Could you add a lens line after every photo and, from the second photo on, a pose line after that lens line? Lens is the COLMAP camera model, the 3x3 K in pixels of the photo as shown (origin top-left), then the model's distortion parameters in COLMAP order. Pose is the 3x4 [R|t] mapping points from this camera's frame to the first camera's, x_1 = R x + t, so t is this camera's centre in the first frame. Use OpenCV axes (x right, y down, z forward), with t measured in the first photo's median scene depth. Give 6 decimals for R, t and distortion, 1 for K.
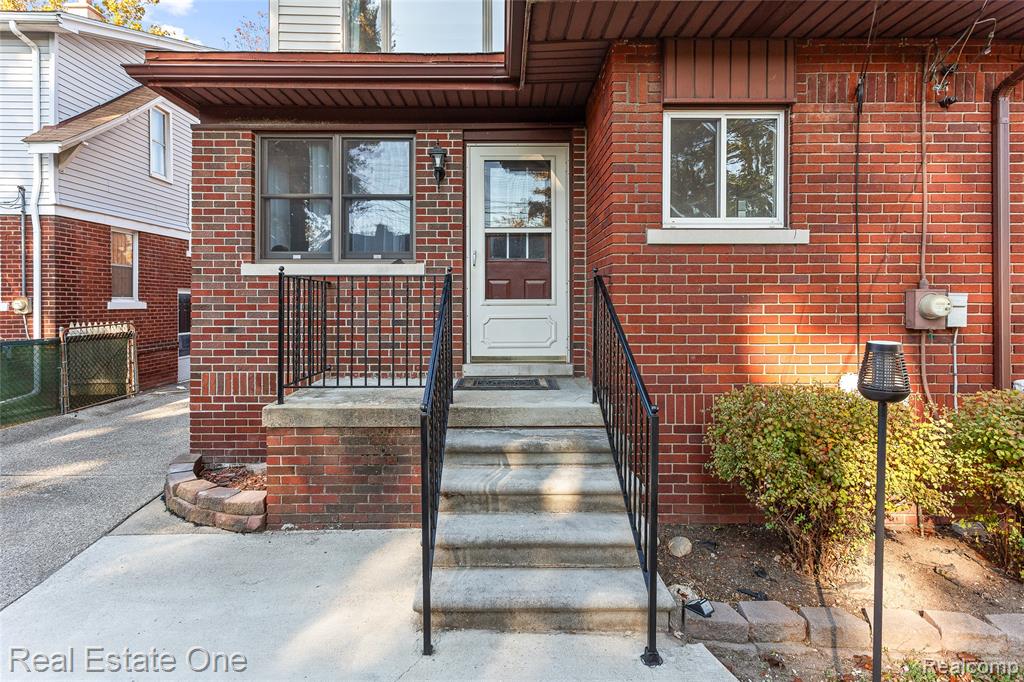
lens RADIAL K [[541.8, 0, 496.8], [0, 541.8, 305.4], [0, 0, 1]] dist [0.011100, 0.000089]
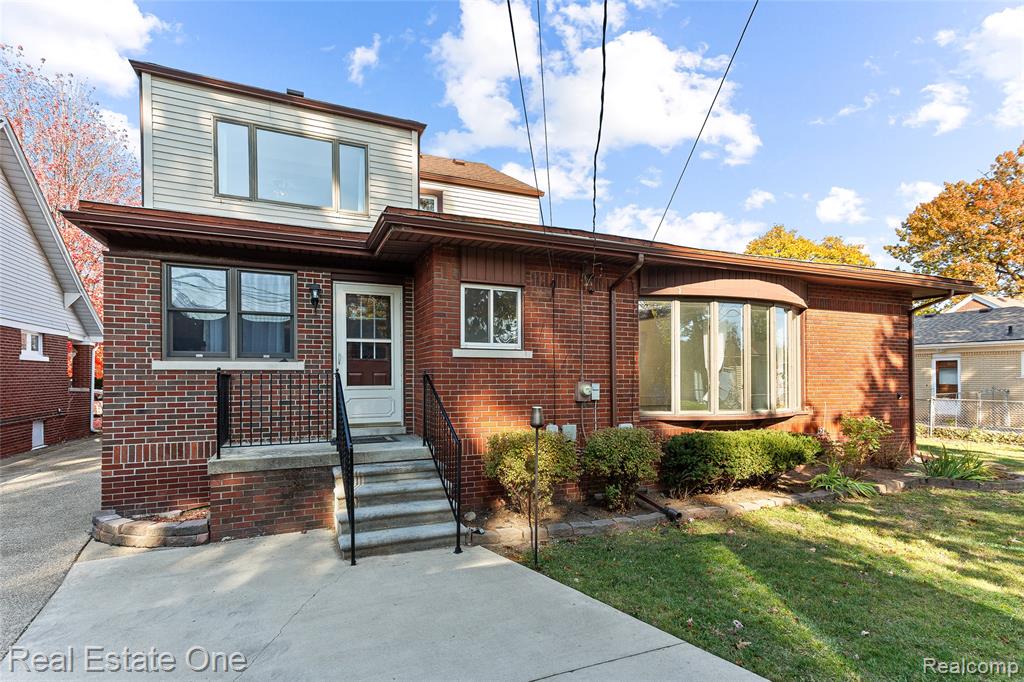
lens RADIAL K [[485.1, 0, 503.4], [0, 485.1, 377.7], [0, 0, 1]] dist [0.025485, 0.000748]
pose [[0.922826, -0.001335, 0.385214, -0.188468], [0.004165, 0.999970, -0.006513, -0.031635], [-0.385193, 0.007614, 0.922804, -0.553157]]
